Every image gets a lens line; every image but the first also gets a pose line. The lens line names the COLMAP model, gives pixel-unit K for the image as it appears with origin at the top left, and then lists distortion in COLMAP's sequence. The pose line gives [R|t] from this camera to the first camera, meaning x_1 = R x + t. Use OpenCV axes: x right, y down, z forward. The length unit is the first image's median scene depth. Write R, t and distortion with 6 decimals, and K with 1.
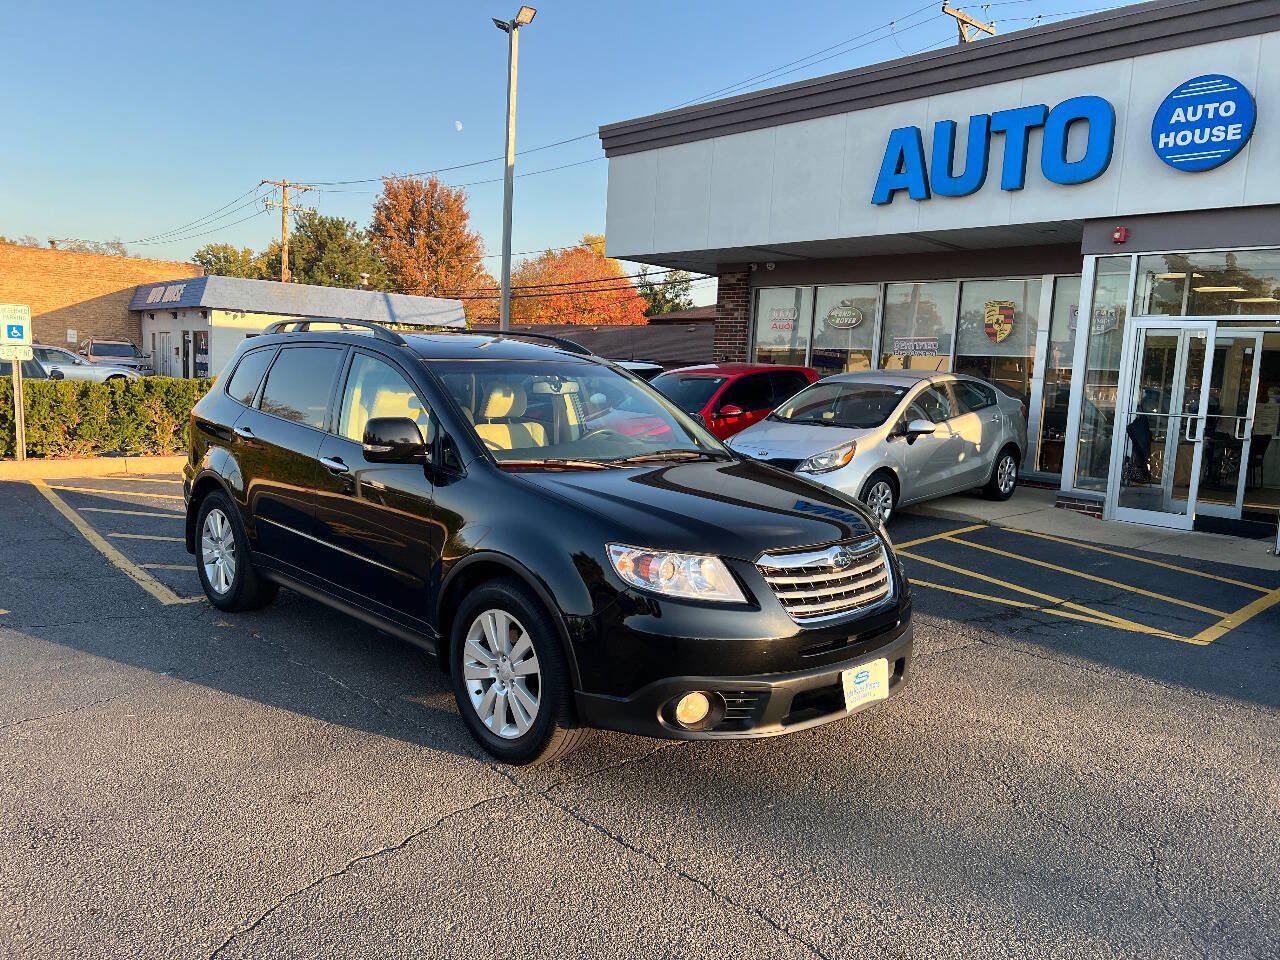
lens RADIAL K [[957.4, 0, 641.9], [0, 957.4, 480.2], [0, 0, 1]] dist [0.060704, -0.071654]
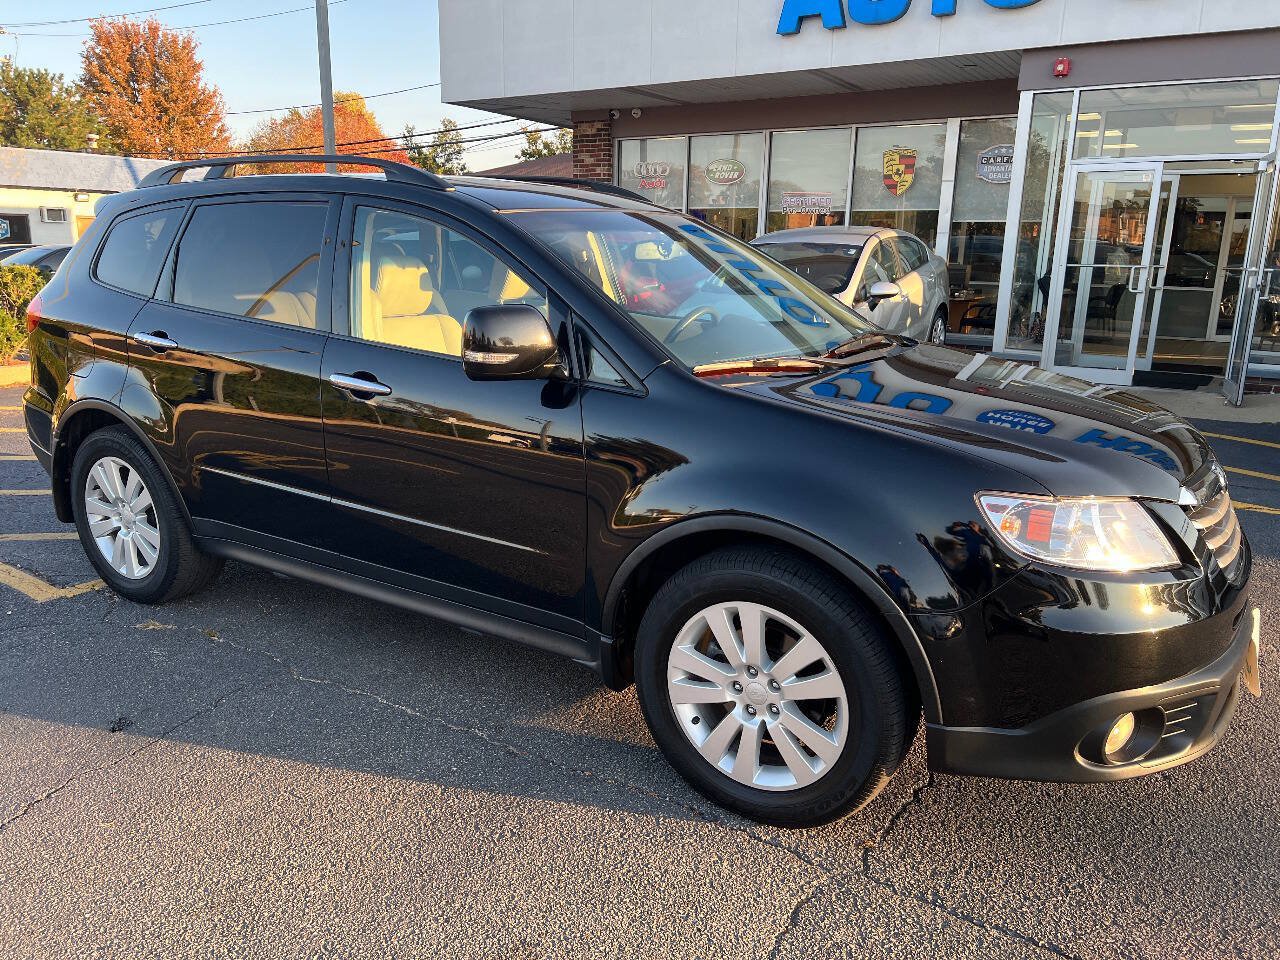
lens RADIAL K [[957.4, 0, 634.2], [0, 957.4, 486.9], [0, 0, 1]] dist [0.060704, -0.071654]
pose [[0.973318, -0.086771, 0.212423, -0.128523], [0.057208, 0.988274, 0.141565, -0.013173], [-0.222216, -0.125636, 0.966869, 0.148432]]
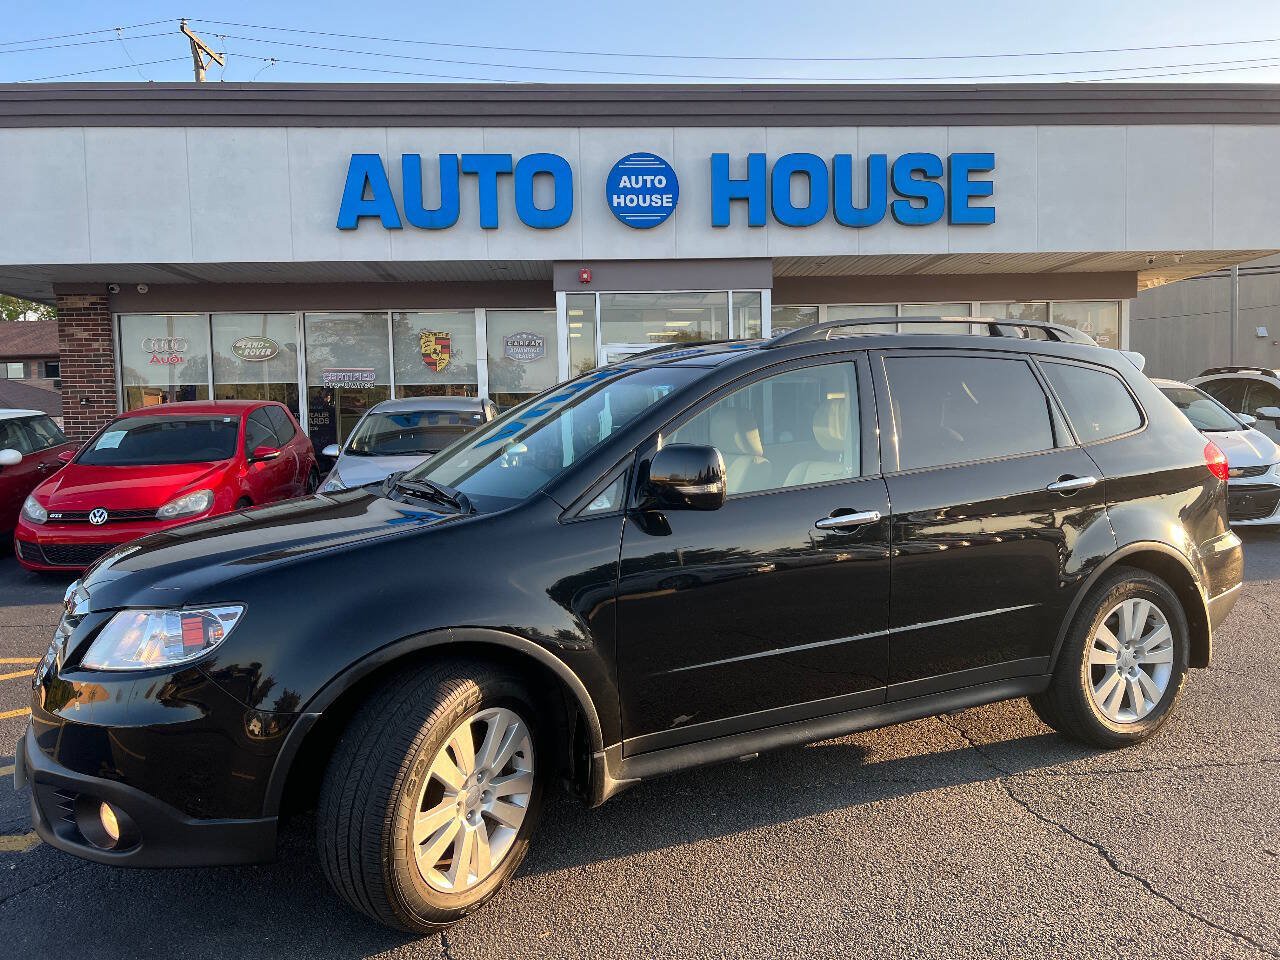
lens RADIAL K [[957.4, 0, 651.9], [0, 957.4, 475.3], [0, 0, 1]] dist [0.060704, -0.071654]
pose [[0.628810, -0.106850, 0.770183, -0.379134], [0.143868, 0.989399, 0.019802, -0.022486], [-0.764134, 0.098352, 0.637516, 0.208596]]
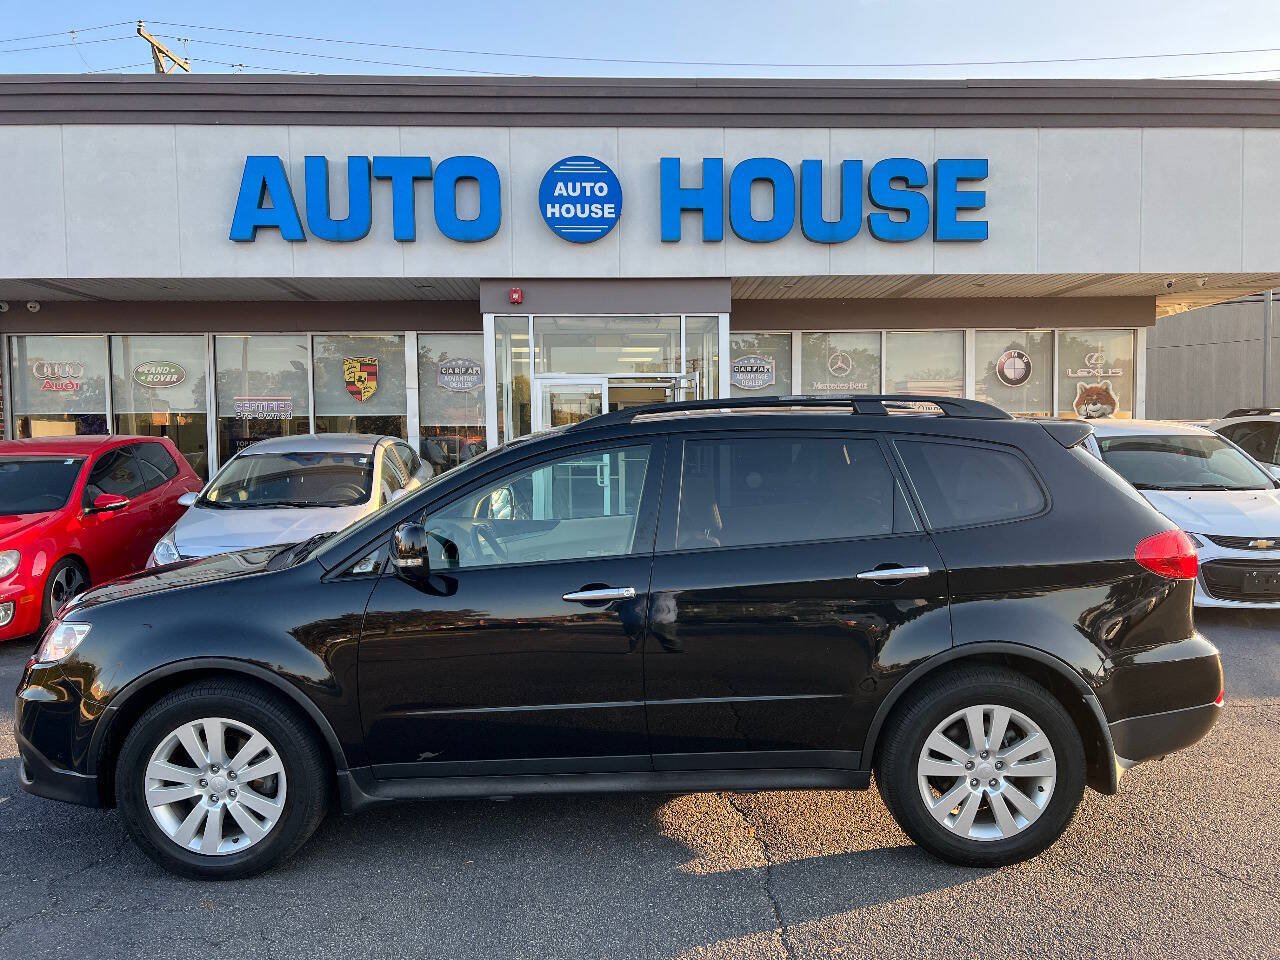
lens RADIAL K [[957.4, 0, 650.7], [0, 957.4, 488.9], [0, 0, 1]] dist [0.060704, -0.071654]
pose [[0.649001, -0.094215, 0.754931, -0.206765], [0.131532, 0.991255, 0.010632, -0.039030], [-0.749331, 0.092398, 0.655718, 0.230204]]
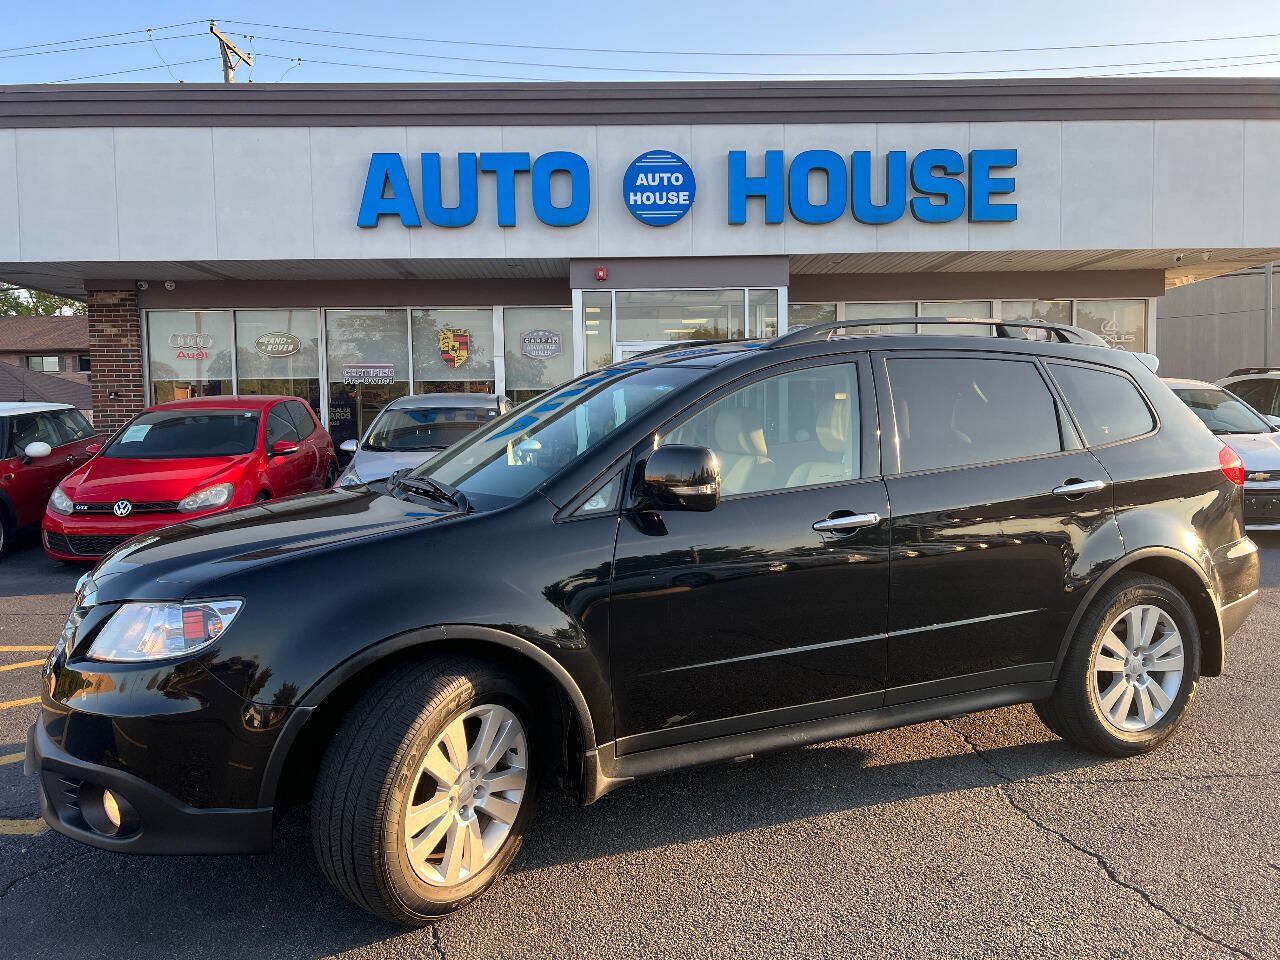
lens RADIAL K [[957.4, 0, 634.1], [0, 957.4, 471.6], [0, 0, 1]] dist [0.060704, -0.071654]
pose [[0.659670, -0.100828, 0.744761, -0.375288], [0.135313, 0.990700, 0.014270, -0.022650], [-0.739274, 0.091362, 0.667178, 0.202214]]
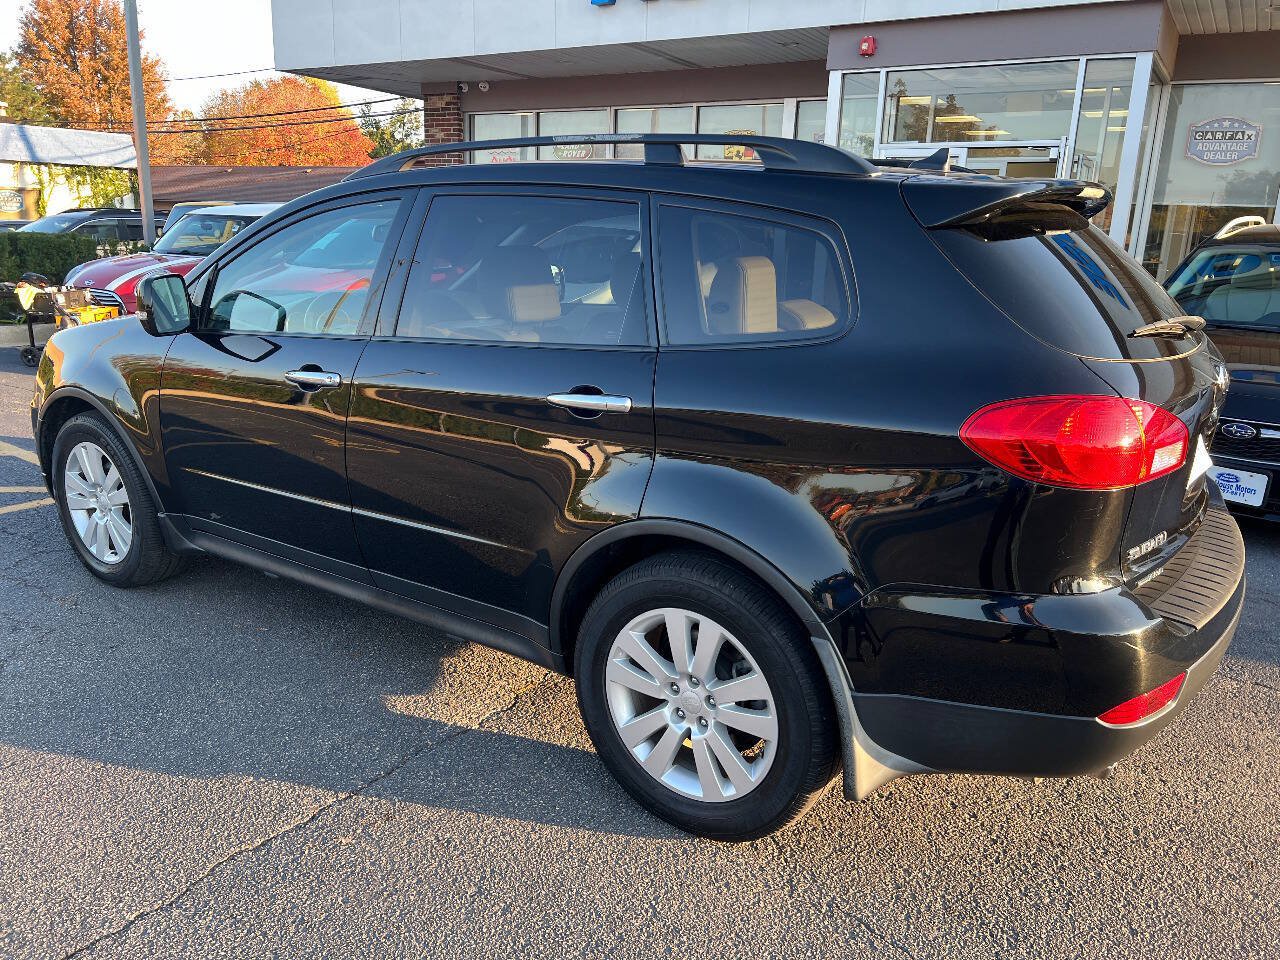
lens RADIAL K [[957.4, 0, 637.8], [0, 957.4, 472.7], [0, 0, 1]] dist [0.060704, -0.071654]
pose [[0.968456, -0.078102, 0.236628, 0.056101], [0.043460, 0.987997, 0.148232, -0.011625], [-0.245365, -0.133272, 0.960226, 0.160223]]
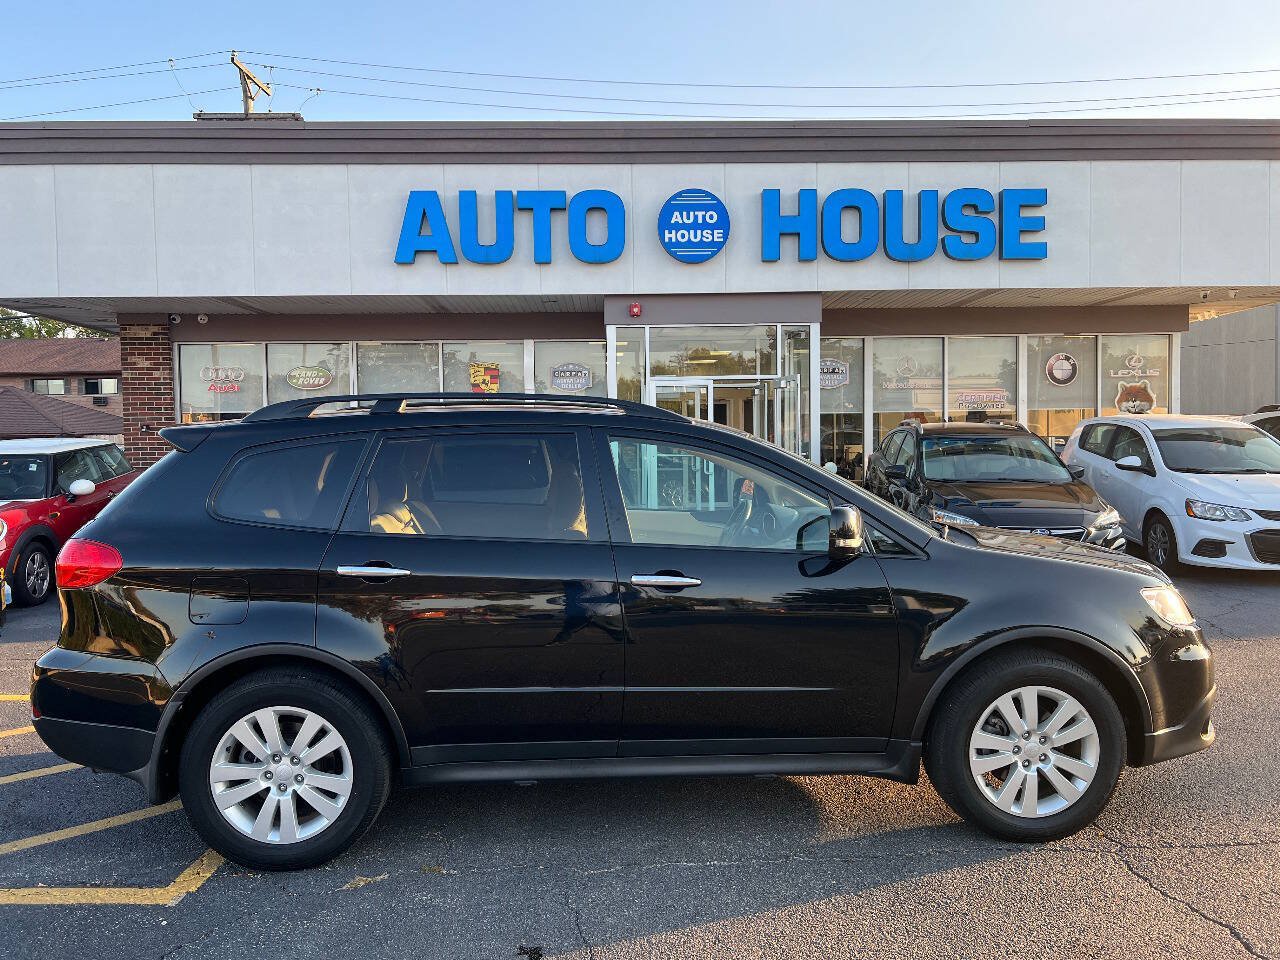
lens RADIAL K [[957.4, 0, 638.8], [0, 957.4, 477.9], [0, 0, 1]] dist [0.060704, -0.071654]
pose [[0.654607, -0.088675, 0.750751, -0.406036], [0.133821, 0.991005, 0.000369, -0.045349], [-0.744031, 0.100225, 0.660586, 0.229378]]
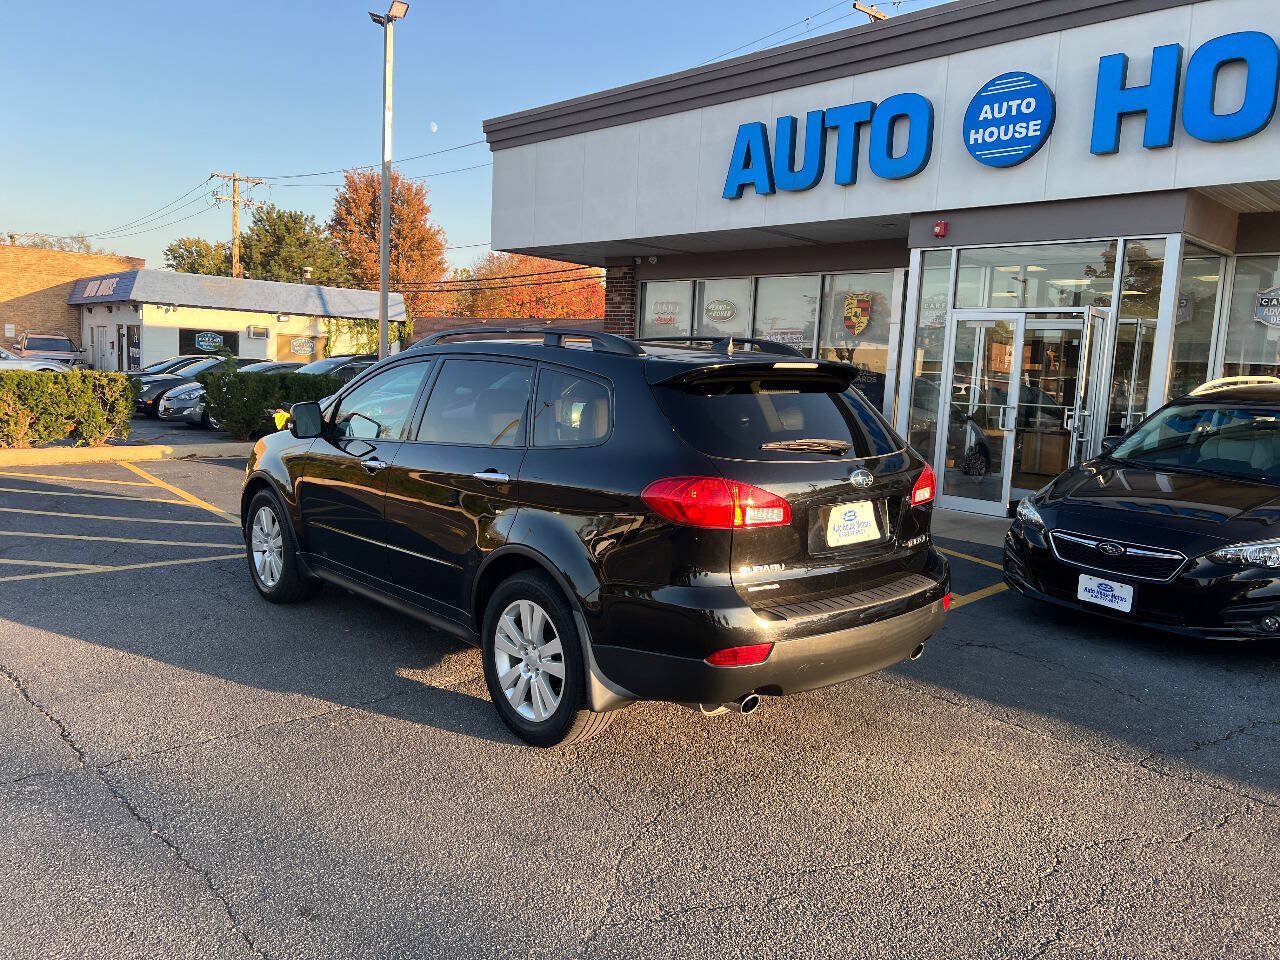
lens RADIAL K [[957.4, 0, 645.2], [0, 957.4, 473.0], [0, 0, 1]] dist [0.060704, -0.071654]
pose [[0.999833, -0.004003, 0.017857, 0.159304], [0.004028, 0.999991, -0.001372, 0.004659], [-0.017852, 0.001444, 0.999840, -0.014490]]
